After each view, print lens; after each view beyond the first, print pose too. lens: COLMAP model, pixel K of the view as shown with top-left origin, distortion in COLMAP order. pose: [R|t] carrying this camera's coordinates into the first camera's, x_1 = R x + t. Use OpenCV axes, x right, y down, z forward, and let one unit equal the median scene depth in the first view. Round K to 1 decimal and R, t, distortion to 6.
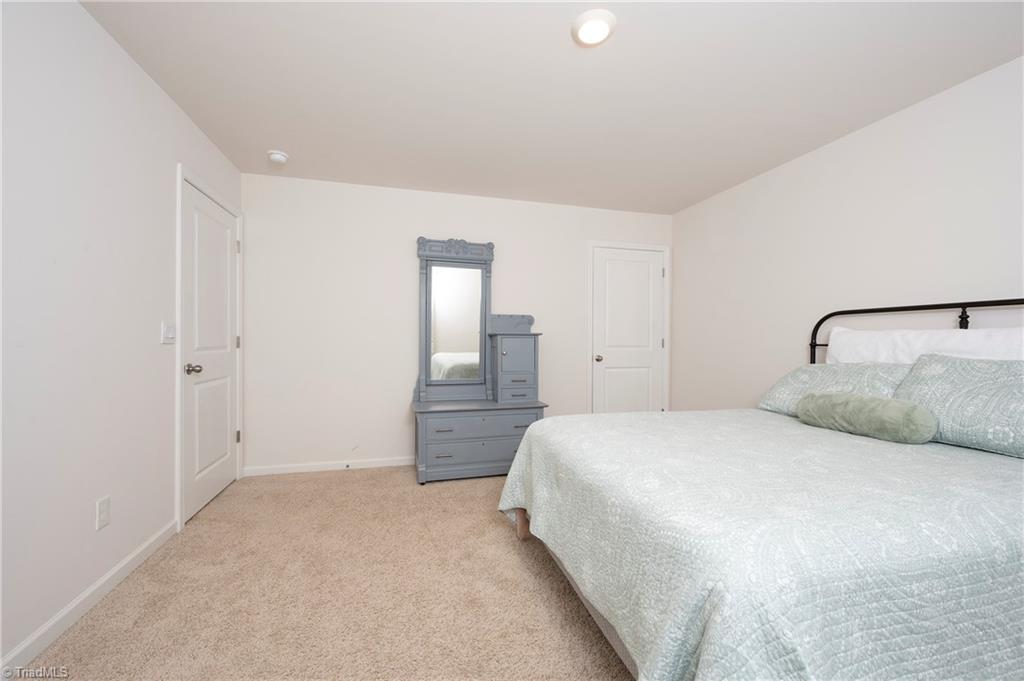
lens RADIAL K [[403.3, 0, 512.9], [0, 403.3, 339.4], [0, 0, 1]] dist [0.002053, -0.000867]
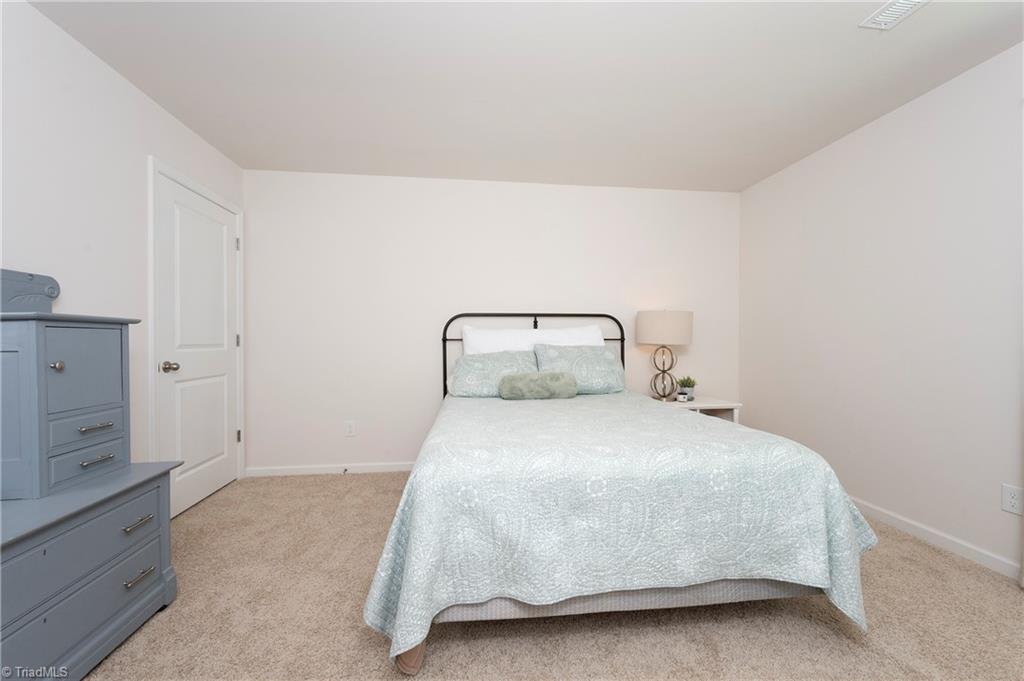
lens RADIAL K [[403.3, 0, 510.1], [0, 403.3, 340.6], [0, 0, 1]] dist [0.002053, -0.000867]
pose [[0.151259, -0.006612, 0.988472, -0.442496], [0.000331, 0.999978, 0.006639, 0.008494], [-0.988494, -0.000677, 0.151258, 0.641730]]
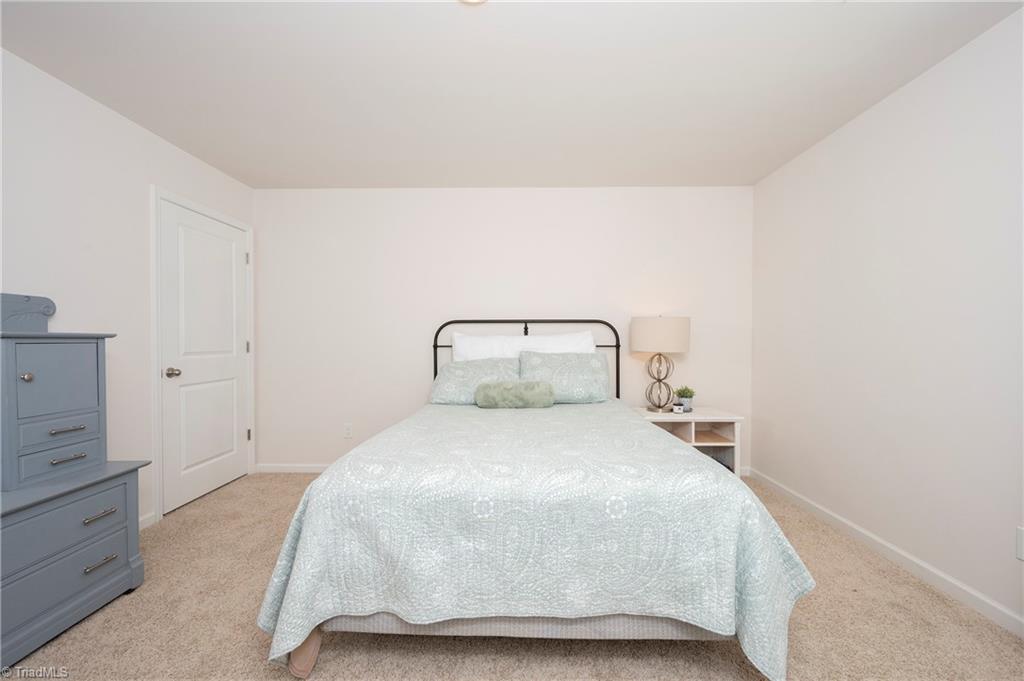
lens RADIAL K [[403.3, 0, 511.9], [0, 403.3, 341.4], [0, 0, 1]] dist [0.002053, -0.000867]
pose [[0.284678, -0.009755, 0.958574, -0.389374], [0.000879, 0.999950, 0.009915, -0.013748], [-0.958623, -0.001980, 0.284672, 0.436678]]
